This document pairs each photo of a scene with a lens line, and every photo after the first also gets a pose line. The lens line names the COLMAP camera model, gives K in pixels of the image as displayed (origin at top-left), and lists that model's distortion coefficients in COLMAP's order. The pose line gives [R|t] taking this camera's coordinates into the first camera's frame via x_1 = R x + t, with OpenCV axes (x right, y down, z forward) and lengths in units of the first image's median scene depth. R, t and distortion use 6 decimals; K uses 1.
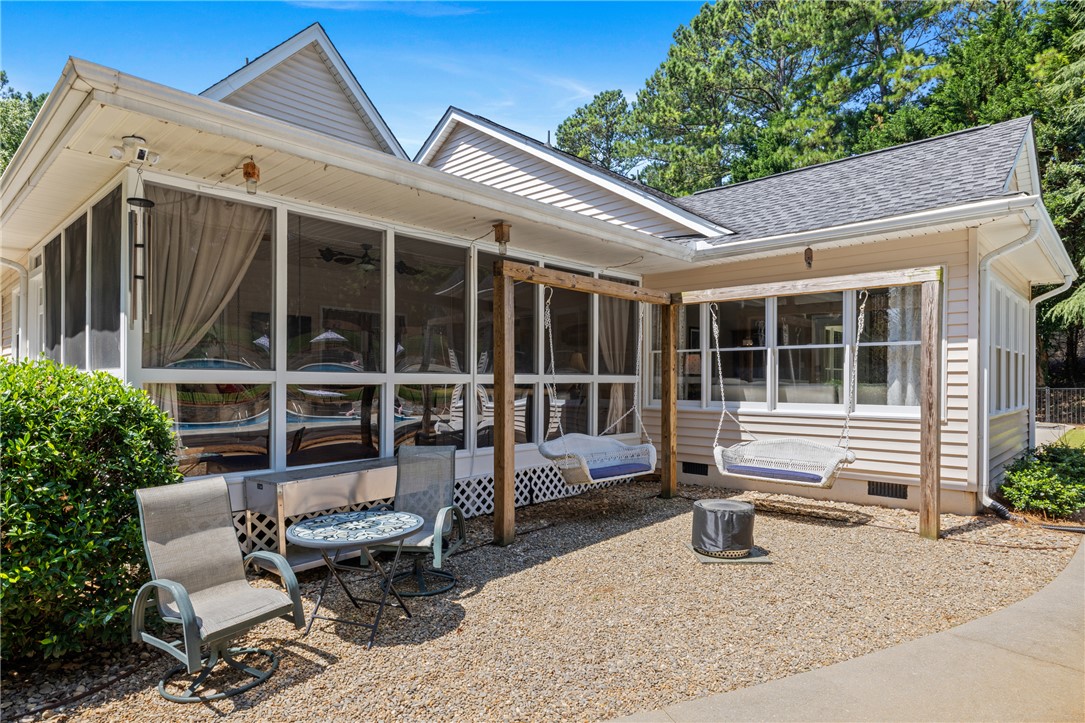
lens RADIAL K [[715.4, 0, 542.5], [0, 715.4, 361.5], [0, 0, 1]] dist [0.003960, 0.000743]
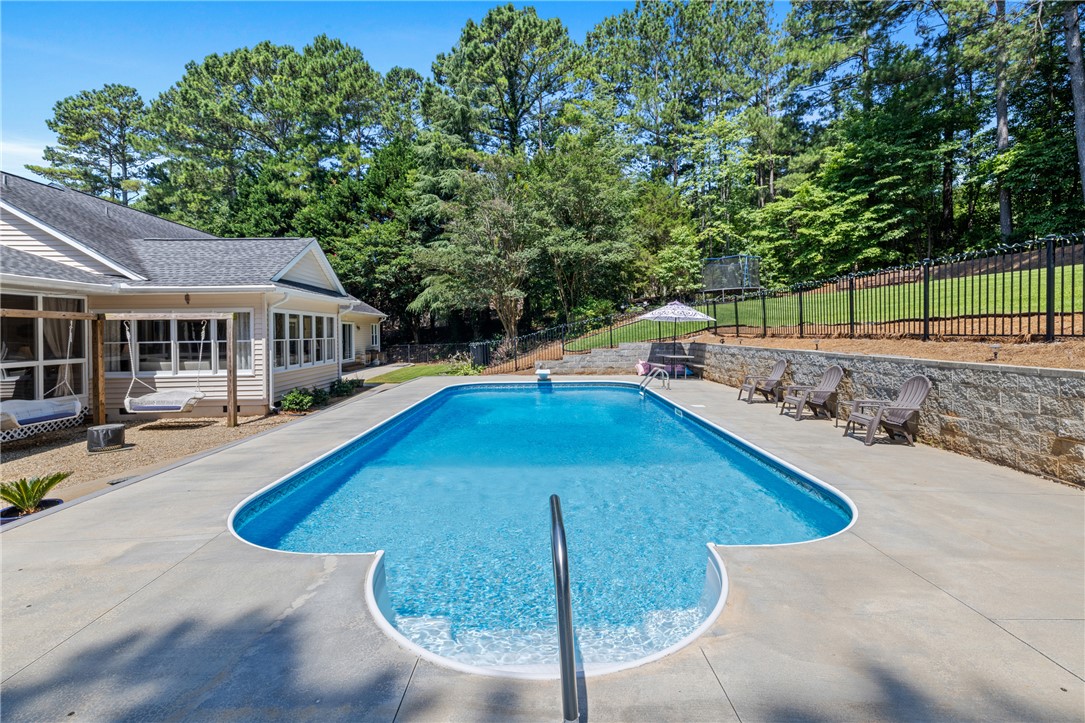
lens RADIAL K [[466.7, 0, 541.9], [0, 466.7, 331.0], [0, 0, 1]] dist [-0.001587, -0.000101]
pose [[0.676114, -0.011021, 0.736715, 0.069571], [0.006780, 0.999939, 0.008737, -0.051750], [-0.736766, -0.000912, 0.676147, -0.543439]]
